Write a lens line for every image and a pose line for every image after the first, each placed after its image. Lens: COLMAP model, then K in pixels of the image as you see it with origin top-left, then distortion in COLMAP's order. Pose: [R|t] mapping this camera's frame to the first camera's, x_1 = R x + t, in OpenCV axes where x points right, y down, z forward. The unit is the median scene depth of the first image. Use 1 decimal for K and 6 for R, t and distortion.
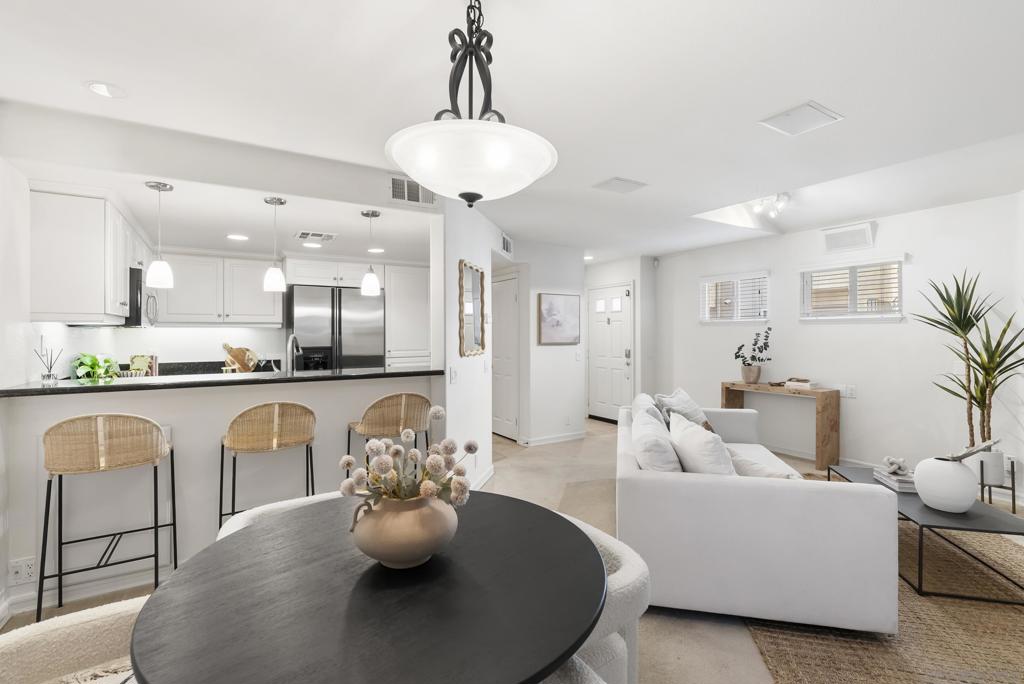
lens RADIAL K [[466.0, 0, 508.6], [0, 466.0, 330.3], [0, 0, 1]] dist [-0.005057, 0.000889]
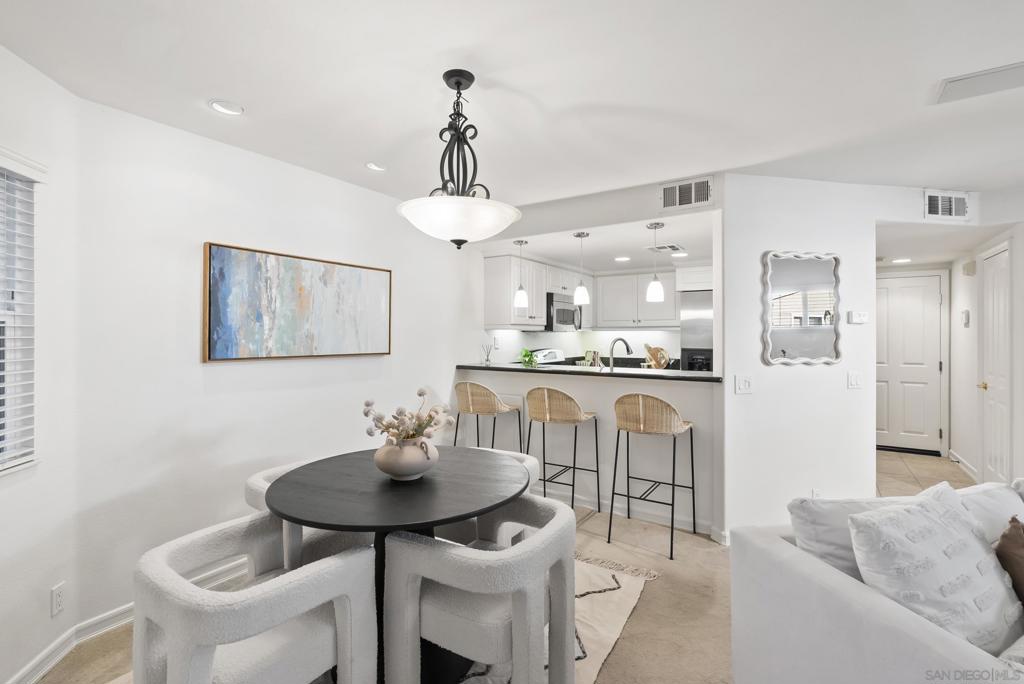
lens RADIAL K [[475.1, 0, 513.3], [0, 475.1, 335.0], [0, 0, 1]] dist [0.002084, 0.000449]
pose [[0.426724, 0.004543, -0.904371, 0.375817], [0.005916, 0.999952, 0.007815, -0.006421], [0.904363, -0.008685, 0.426677, 0.159618]]
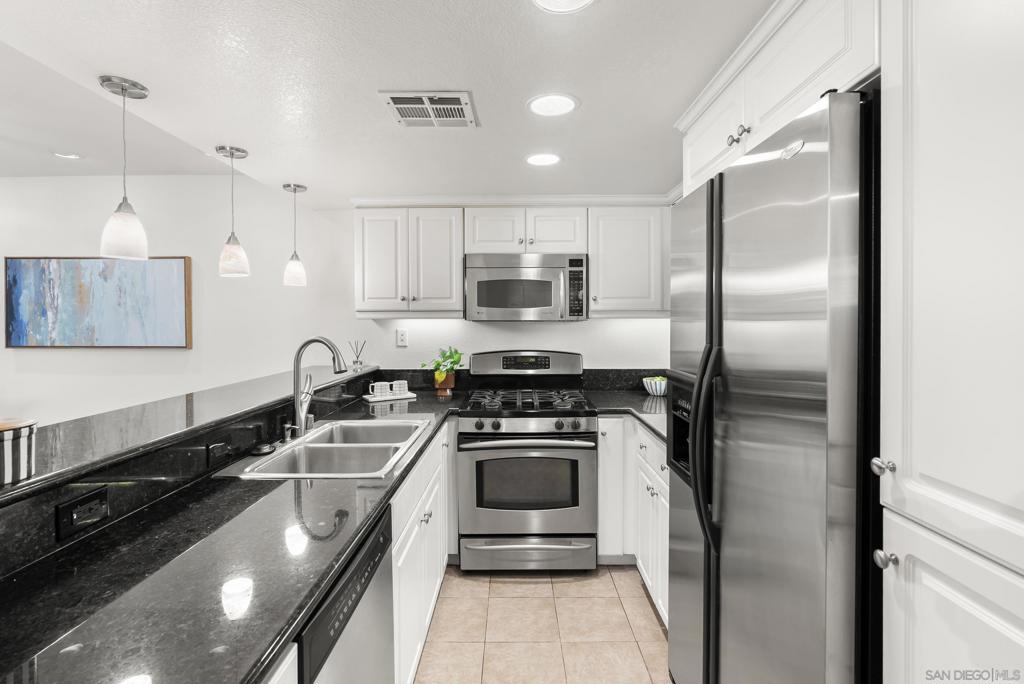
lens RADIAL K [[468.2, 0, 511.2], [0, 468.2, 323.4], [0, 0, 1]] dist [-0.003020, 0.000675]
pose [[-0.533372, 0.010640, -0.845814, -0.069122], [0.011630, 0.999919, 0.005245, -0.005433], [0.845801, -0.007039, -0.533453, 1.074204]]
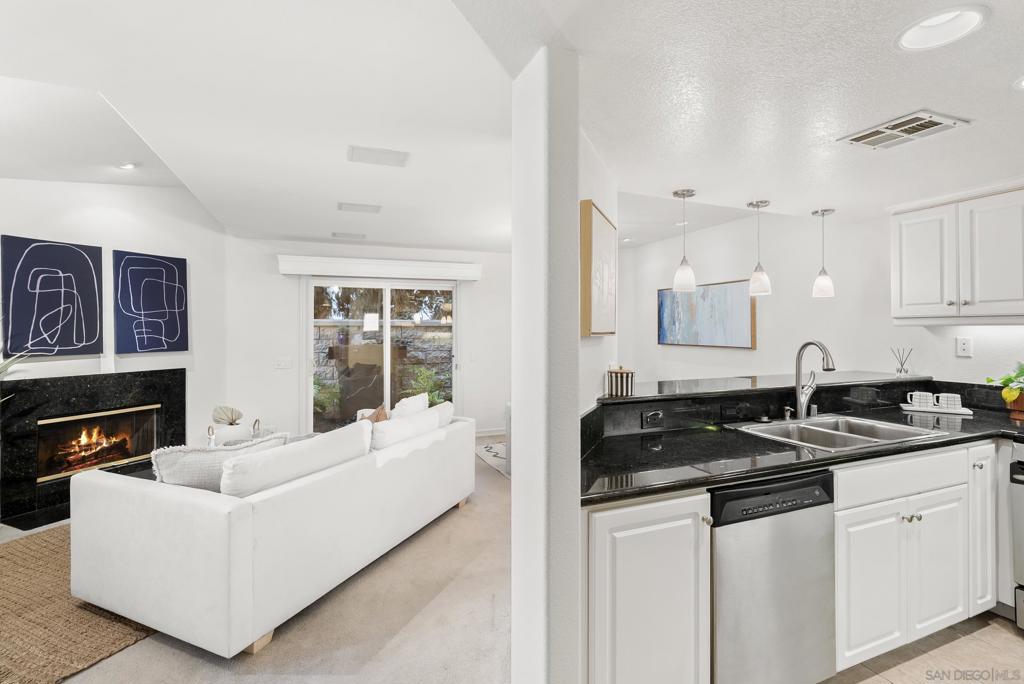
lens RADIAL K [[467.6, 0, 509.6], [0, 467.6, 327.9], [0, 0, 1]] dist [-0.004763, 0.000954]
pose [[-0.985940, 0.005092, 0.167020, -0.086909], [0.003049, 0.999917, -0.012485, -0.001546], [-0.167069, -0.011800, -0.985875, 1.266583]]
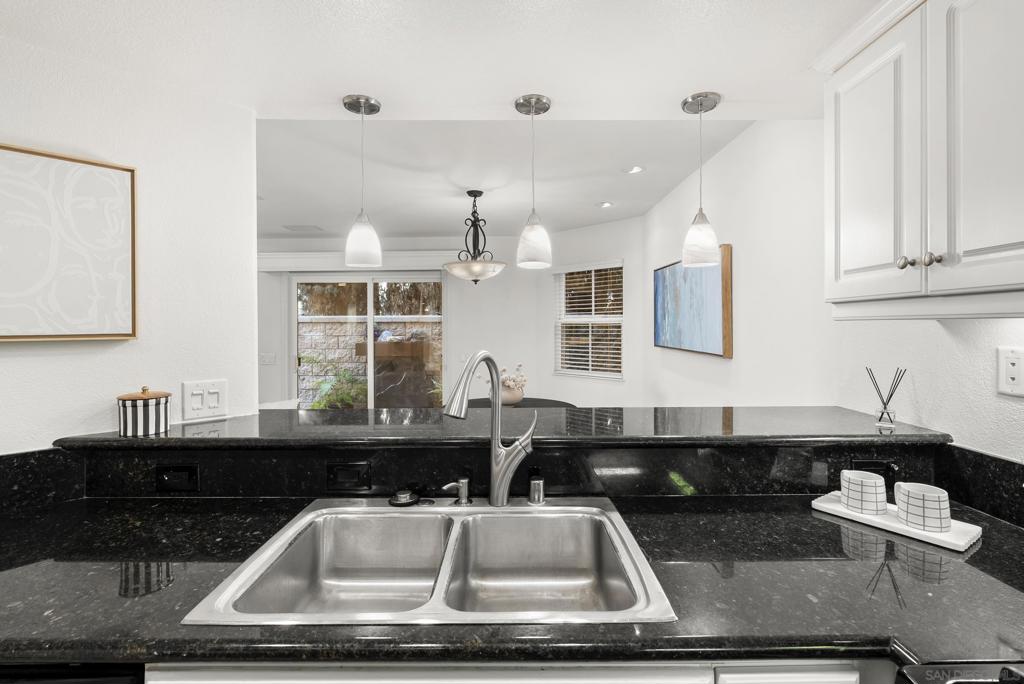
lens RADIAL K [[471.5, 0, 512.1], [0, 471.5, 327.4], [0, 0, 1]] dist [-0.002717, 0.000016]
pose [[-0.849607, 0.004442, 0.527398, -0.478256], [0.003439, 0.999990, -0.002882, -0.005615], [-0.527406, -0.000635, -0.849613, 0.913613]]
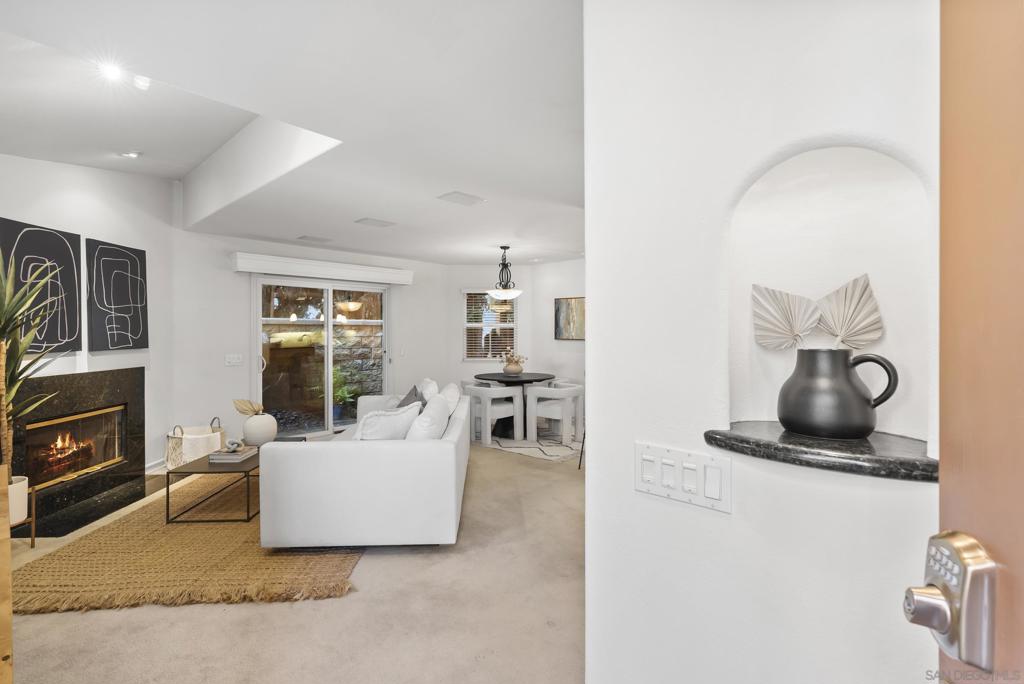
lens RADIAL K [[463.9, 0, 508.4], [0, 463.9, 336.4], [0, 0, 1]] dist [-0.003389, 0.001045]
pose [[-0.960561, 0.005997, -0.278003, 0.315667], [0.005015, 0.999978, 0.004244, 0.008352], [0.278022, 0.002682, -0.960571, 1.497712]]
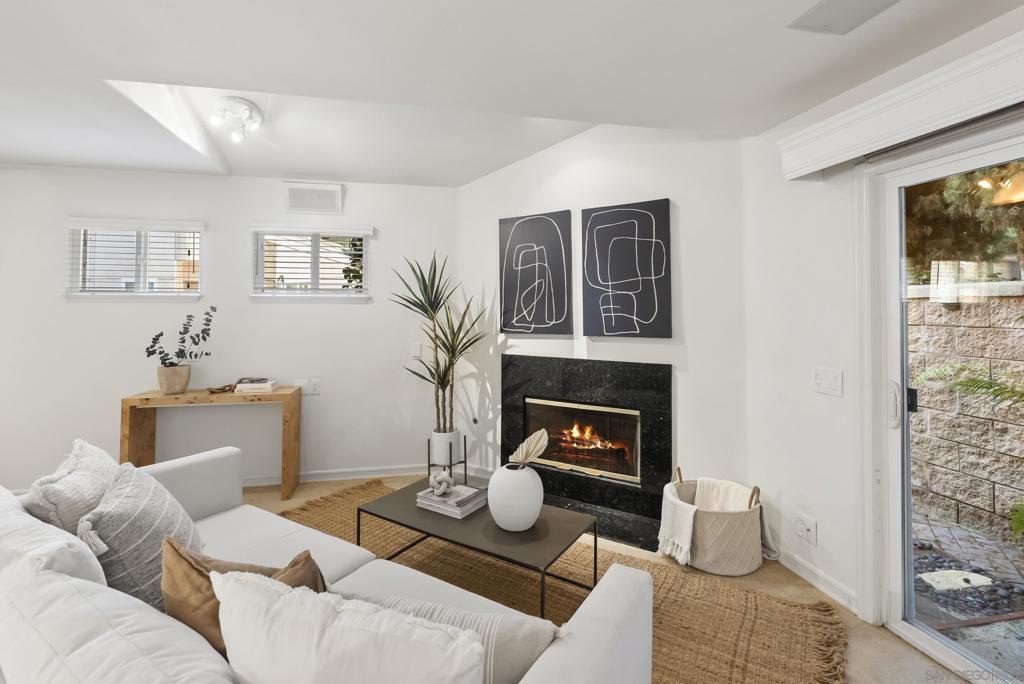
lens RADIAL K [[478.9, 0, 509.0], [0, 478.9, 298.7], [0, 0, 1]] dist [-0.001603, 0.000452]
pose [[0.329679, 0.023267, 0.943806, 0.055790], [-0.007696, 0.999729, -0.021958, -0.005843], [-0.944062, -0.000025, 0.329769, 0.395770]]
